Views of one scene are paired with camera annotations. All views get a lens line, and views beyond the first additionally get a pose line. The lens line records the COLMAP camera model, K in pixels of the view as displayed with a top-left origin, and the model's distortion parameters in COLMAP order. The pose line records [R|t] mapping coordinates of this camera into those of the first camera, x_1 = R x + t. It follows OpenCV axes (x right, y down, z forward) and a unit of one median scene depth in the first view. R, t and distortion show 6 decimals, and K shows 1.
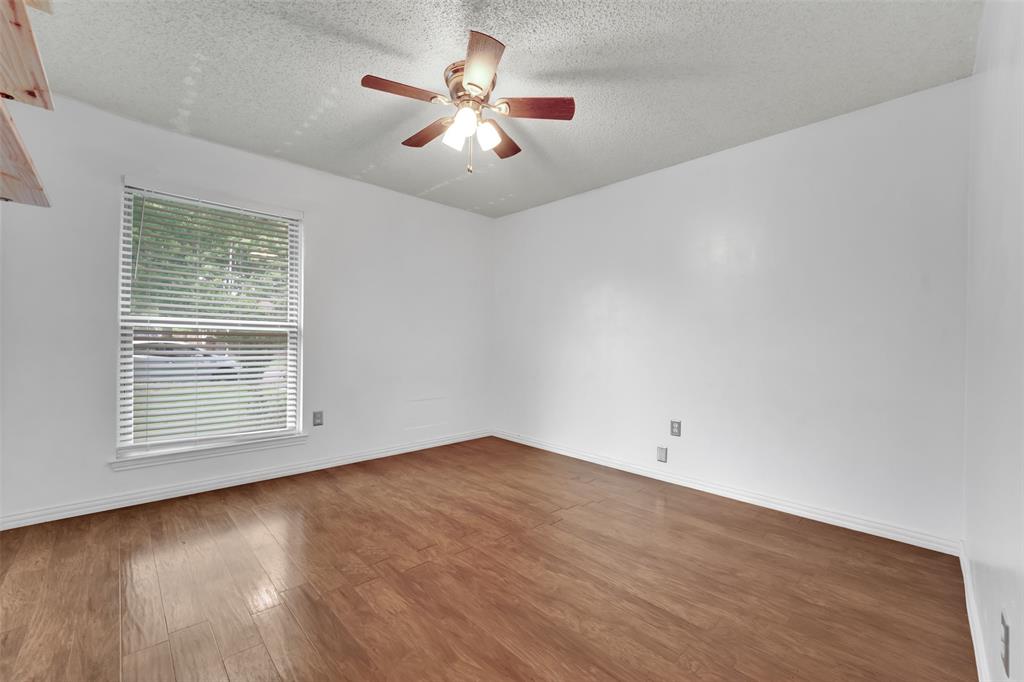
lens RADIAL K [[407.4, 0, 516.5], [0, 407.4, 343.7], [0, 0, 1]] dist [0.001532, 0.000069]
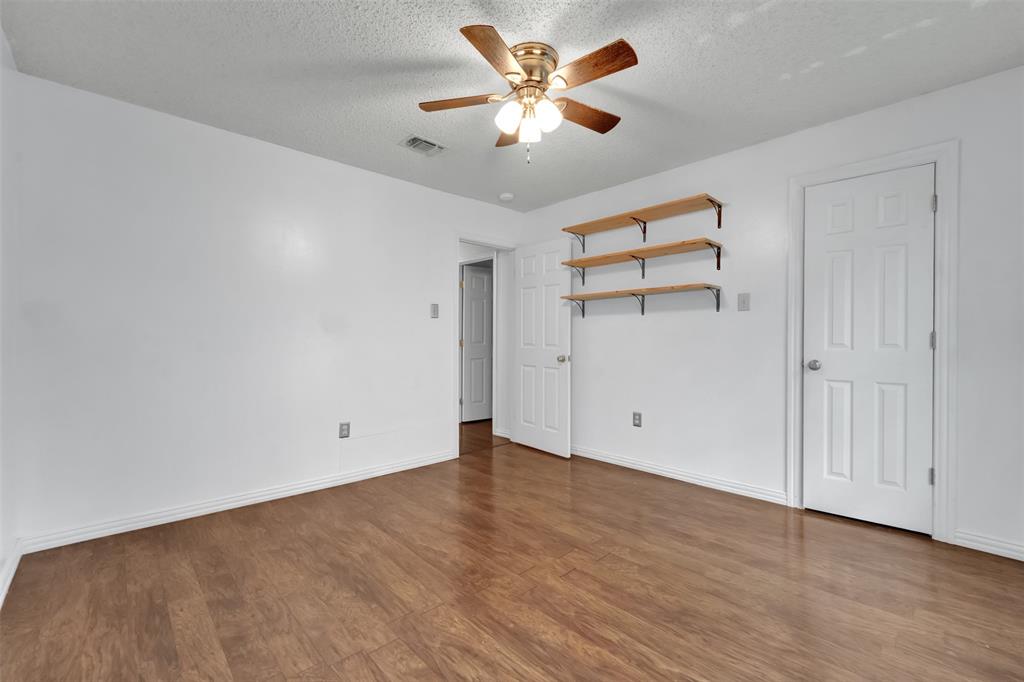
lens RADIAL K [[429.8, 0, 508.8], [0, 429.8, 339.8], [0, 0, 1]] dist [-0.014902, 0.000593]
pose [[-0.999377, -0.018571, 0.030000, -0.101824], [-0.018485, 0.999824, 0.003115, -0.021272], [-0.030052, 0.002559, -0.999545, 1.889271]]
